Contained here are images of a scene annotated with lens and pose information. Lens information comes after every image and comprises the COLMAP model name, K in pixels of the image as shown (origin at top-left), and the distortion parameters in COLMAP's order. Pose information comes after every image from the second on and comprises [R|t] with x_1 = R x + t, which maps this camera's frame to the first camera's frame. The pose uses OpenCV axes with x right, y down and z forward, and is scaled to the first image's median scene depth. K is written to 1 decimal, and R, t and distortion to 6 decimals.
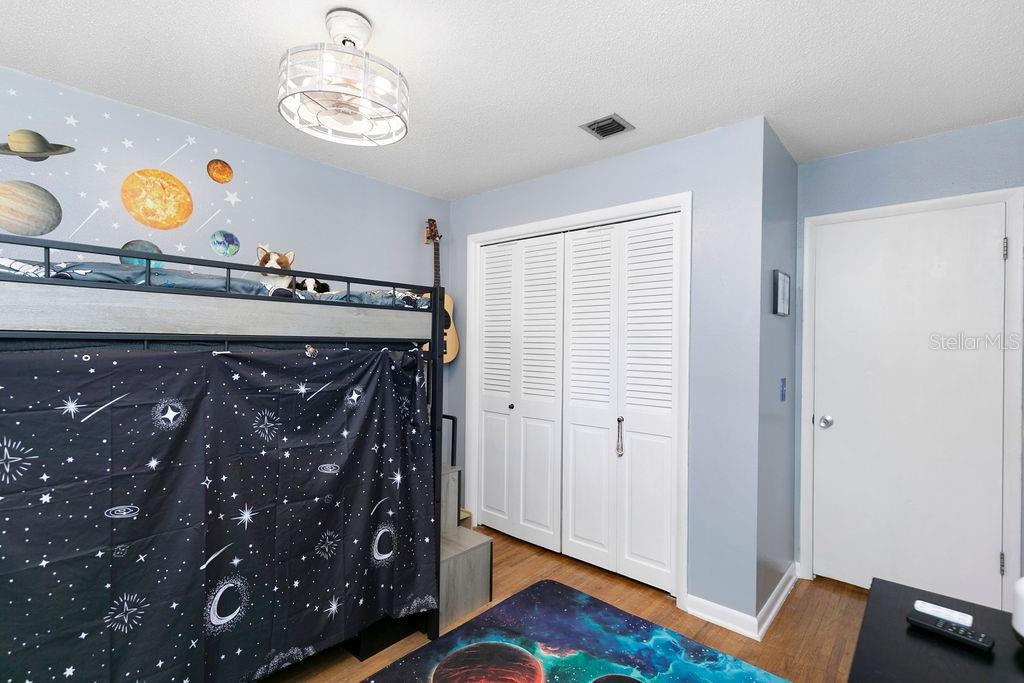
lens RADIAL K [[480.6, 0, 502.6], [0, 480.6, 329.0], [0, 0, 1]] dist [0.004331, 0.000374]
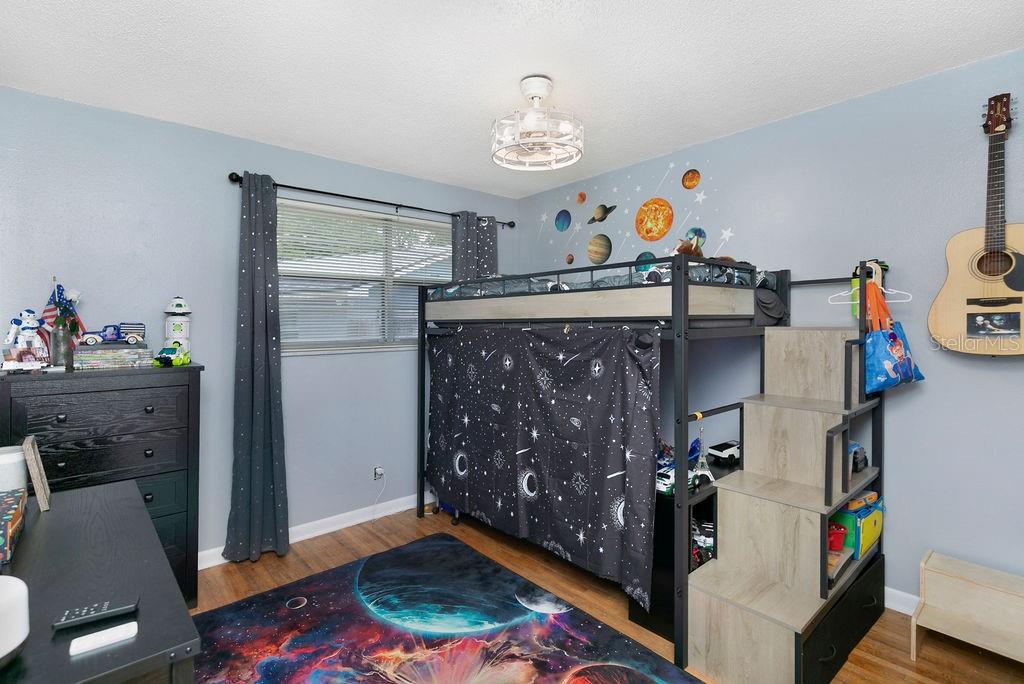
lens RADIAL K [[492.5, 0, 607.8], [0, 492.5, 319.2], [0, 0, 1]] dist [0.074037, 0.000090]
pose [[-0.025566, -0.006968, -0.999649, 0.946353], [0.045578, 0.998928, -0.008129, 0.035983], [0.998634, -0.045770, -0.025221, 1.145535]]
